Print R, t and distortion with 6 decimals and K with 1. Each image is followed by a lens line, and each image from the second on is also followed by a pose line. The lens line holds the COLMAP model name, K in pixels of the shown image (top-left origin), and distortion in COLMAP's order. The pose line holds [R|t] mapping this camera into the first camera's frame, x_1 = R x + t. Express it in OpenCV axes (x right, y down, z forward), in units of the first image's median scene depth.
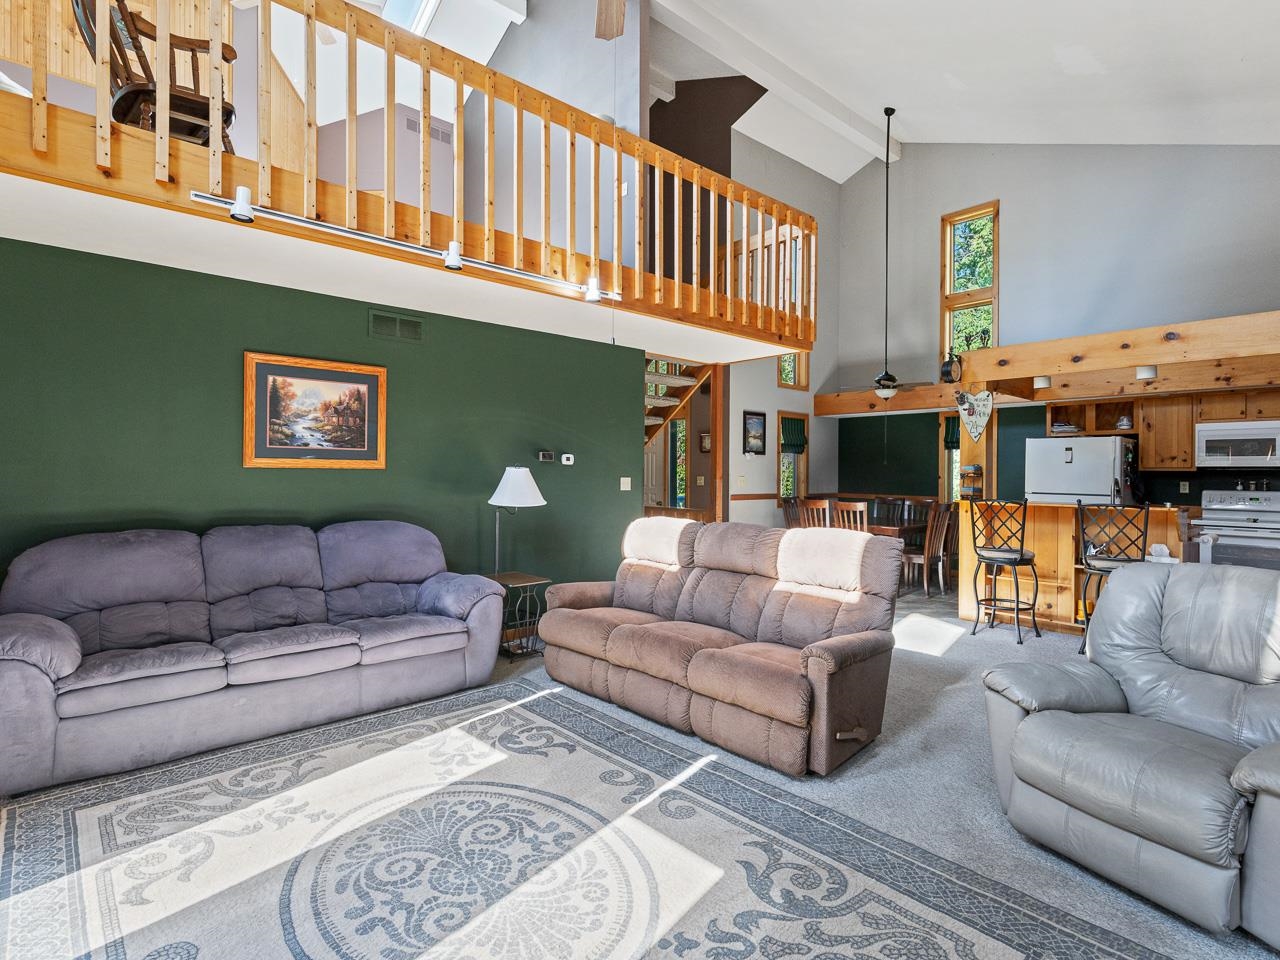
lens RADIAL K [[655.6, 0, 635.2], [0, 655.6, 473.0], [0, 0, 1]] dist [0.009780, -0.000976]
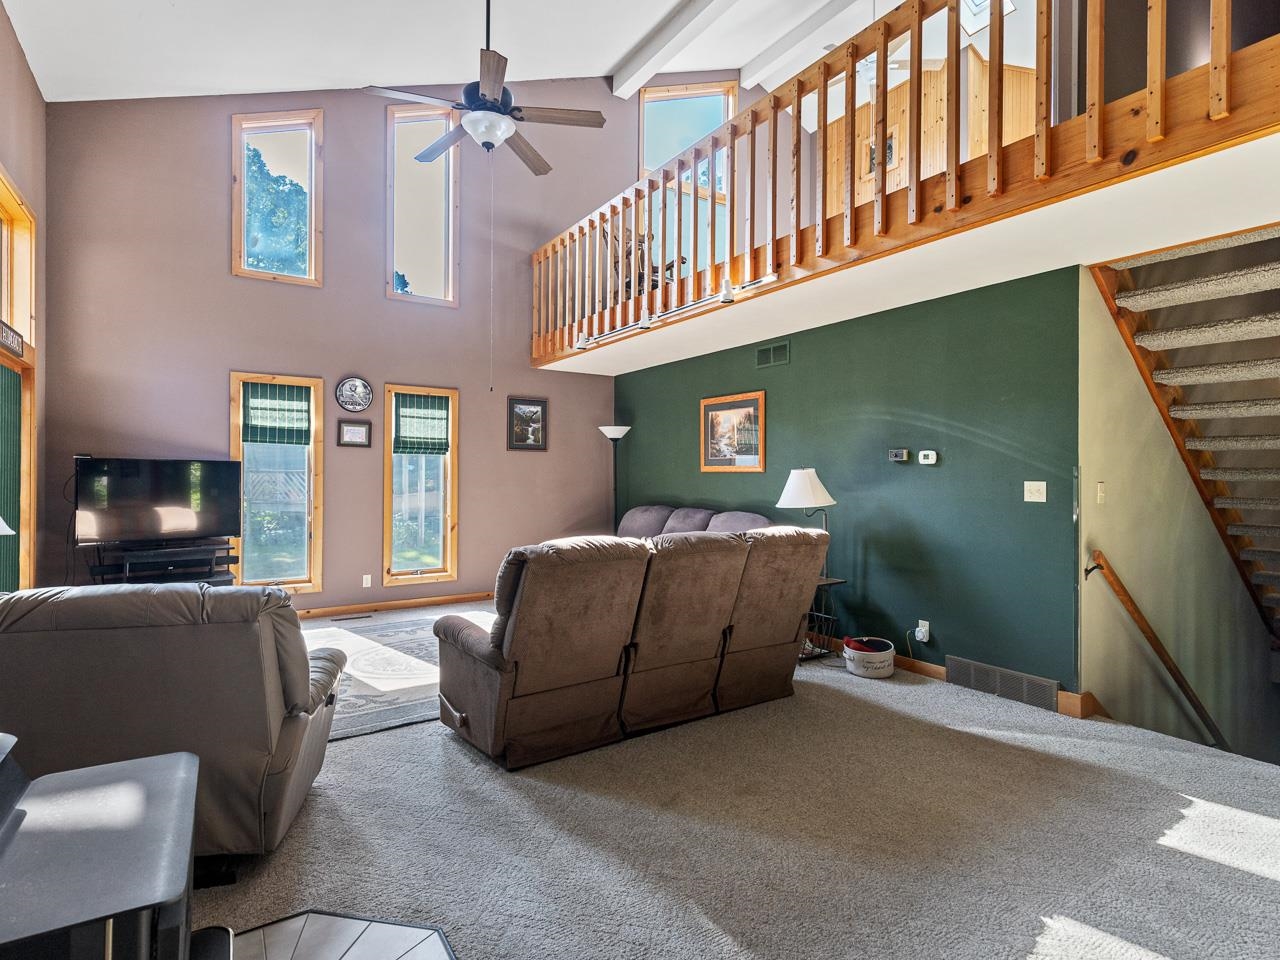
lens RADIAL K [[655.6, 0, 635.8], [0, 655.6, 478.7], [0, 0, 1]] dist [0.009780, -0.000976]
pose [[-0.146369, -0.000521, -0.989230, 0.926452], [-0.003223, 0.999995, -0.000049, 0.007637], [0.989225, 0.003181, -0.146370, 0.991333]]
